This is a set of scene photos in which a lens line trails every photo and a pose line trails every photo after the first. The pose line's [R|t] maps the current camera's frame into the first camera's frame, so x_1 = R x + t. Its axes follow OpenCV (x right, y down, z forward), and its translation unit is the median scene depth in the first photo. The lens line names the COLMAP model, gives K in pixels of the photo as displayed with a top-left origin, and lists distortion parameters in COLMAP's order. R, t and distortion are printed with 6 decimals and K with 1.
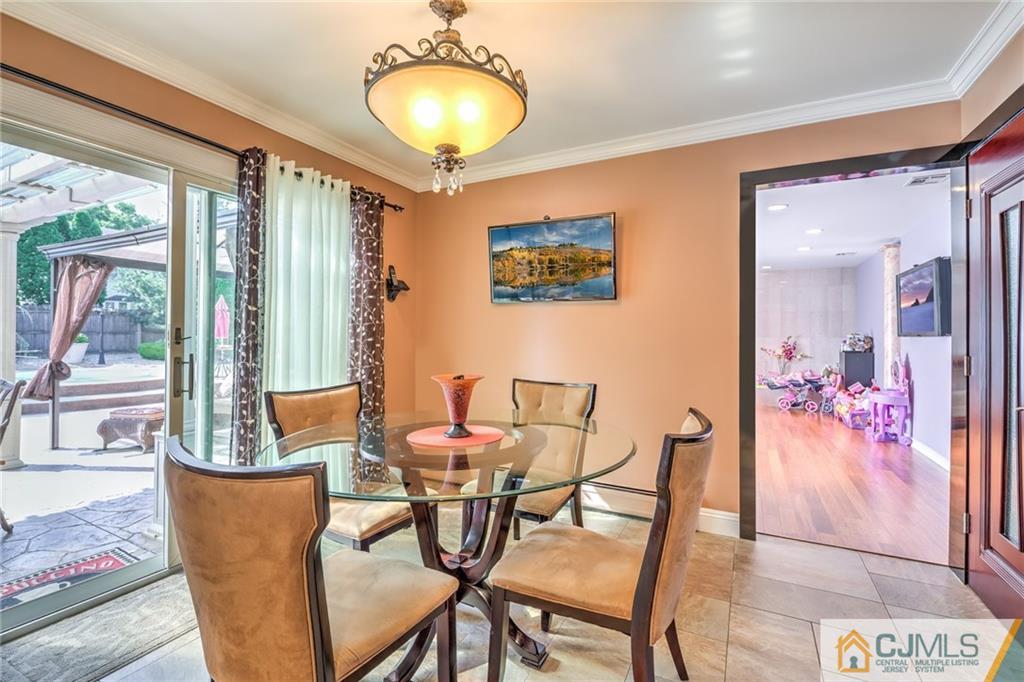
lens RADIAL K [[439.4, 0, 509.1], [0, 439.4, 337.1], [0, 0, 1]] dist [-0.010585, -0.007169]
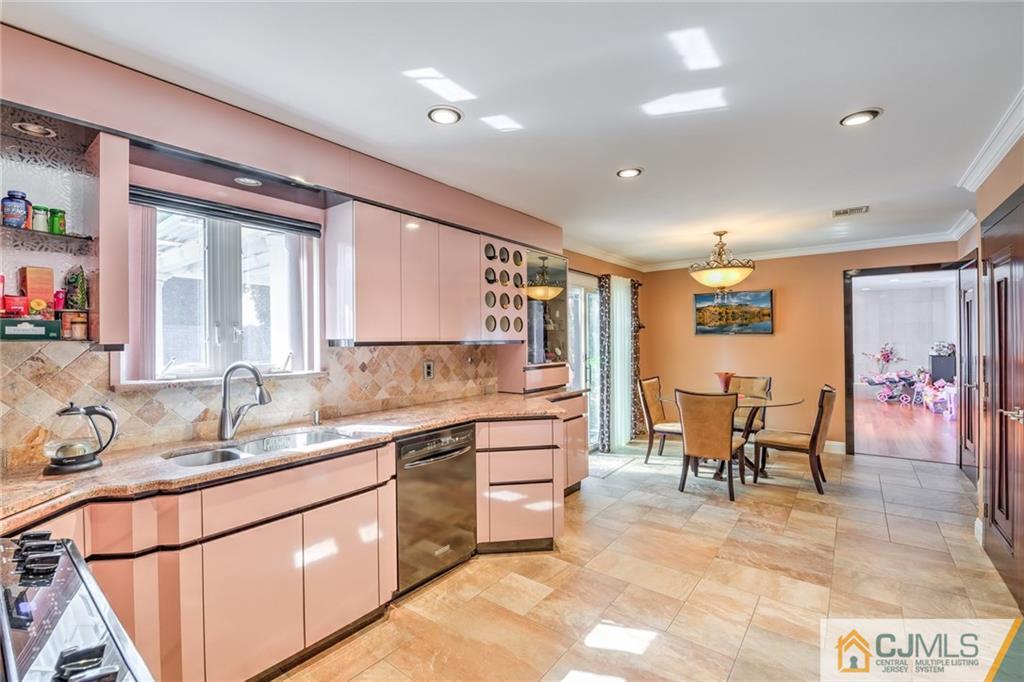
lens RADIAL K [[439.4, 0, 515.5], [0, 439.4, 339.1], [0, 0, 1]] dist [-0.010585, -0.007169]
pose [[0.987369, -0.018347, -0.157375, -0.513676], [0.017899, 0.999831, -0.004263, -0.068334], [0.157426, 0.001392, 0.987530, -0.963723]]
